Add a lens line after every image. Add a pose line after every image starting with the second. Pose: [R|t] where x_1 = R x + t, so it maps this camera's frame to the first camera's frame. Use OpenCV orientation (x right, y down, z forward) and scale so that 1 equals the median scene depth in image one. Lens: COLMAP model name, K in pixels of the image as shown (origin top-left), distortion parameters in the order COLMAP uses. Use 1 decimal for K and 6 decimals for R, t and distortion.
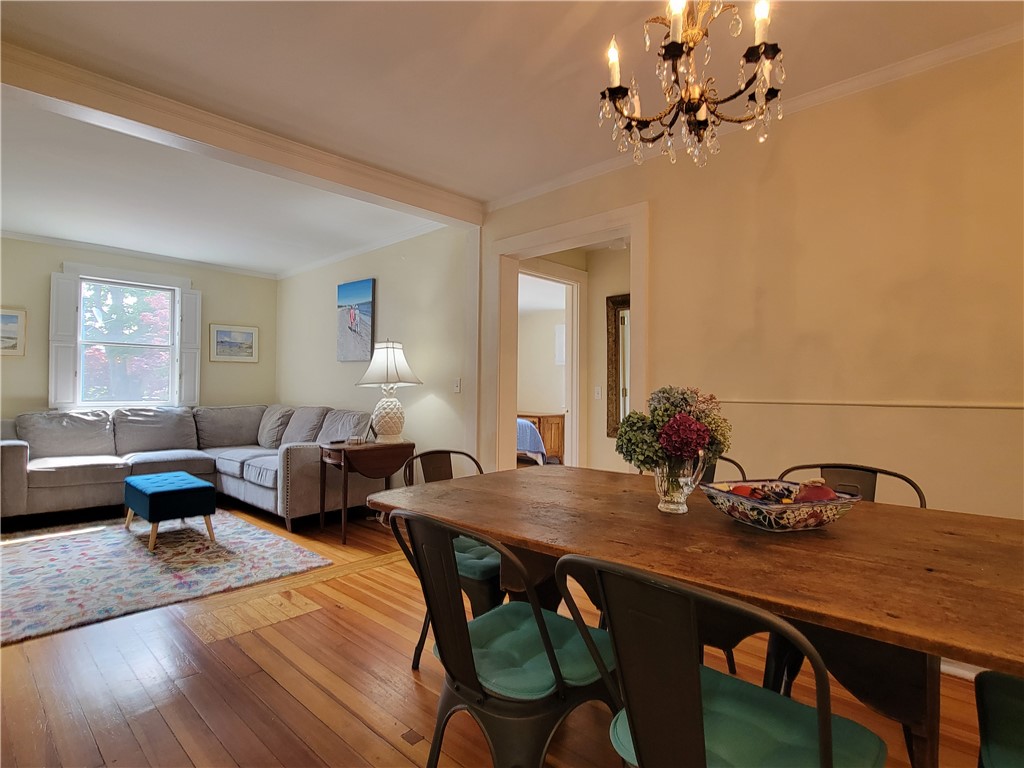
lens RADIAL K [[534.1, 0, 513.1], [0, 534.1, 386.5], [0, 0, 1]] dist [-0.000884, 0.000318]
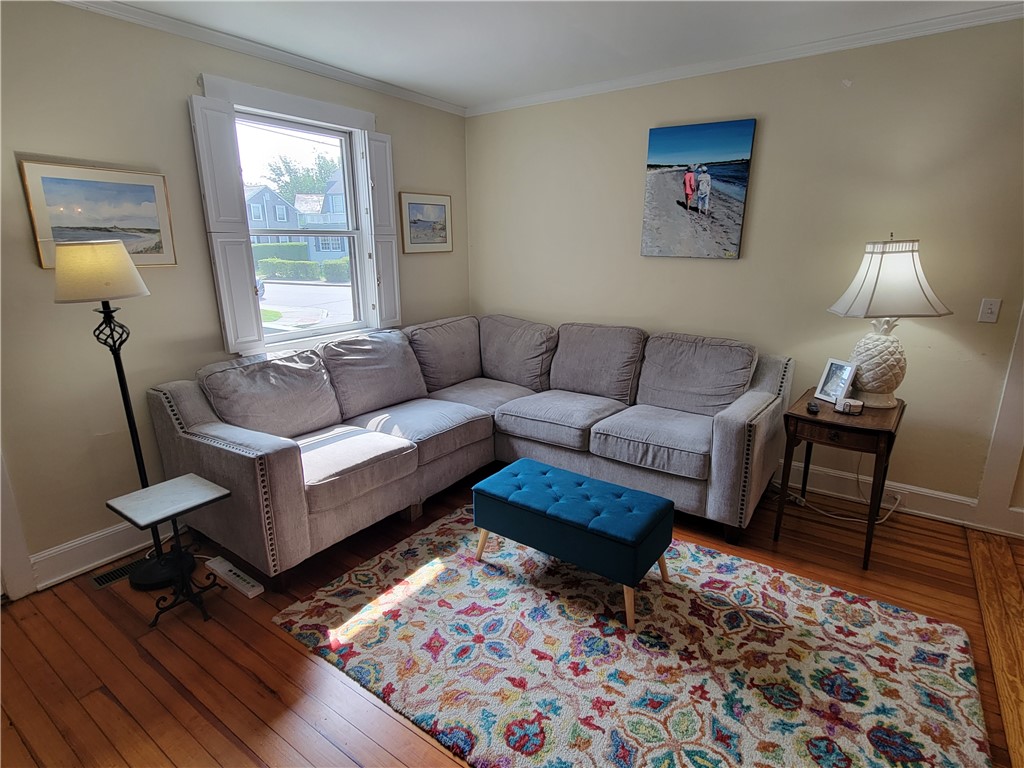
lens RADIAL K [[534.1, 0, 511.0], [0, 534.1, 384.6], [0, 0, 1]] dist [-0.000884, 0.000318]
pose [[0.990205, -0.047800, 0.131181, -0.762318], [0.011346, 0.964012, 0.265617, -0.092852], [-0.139157, -0.261527, 0.955112, 0.462145]]
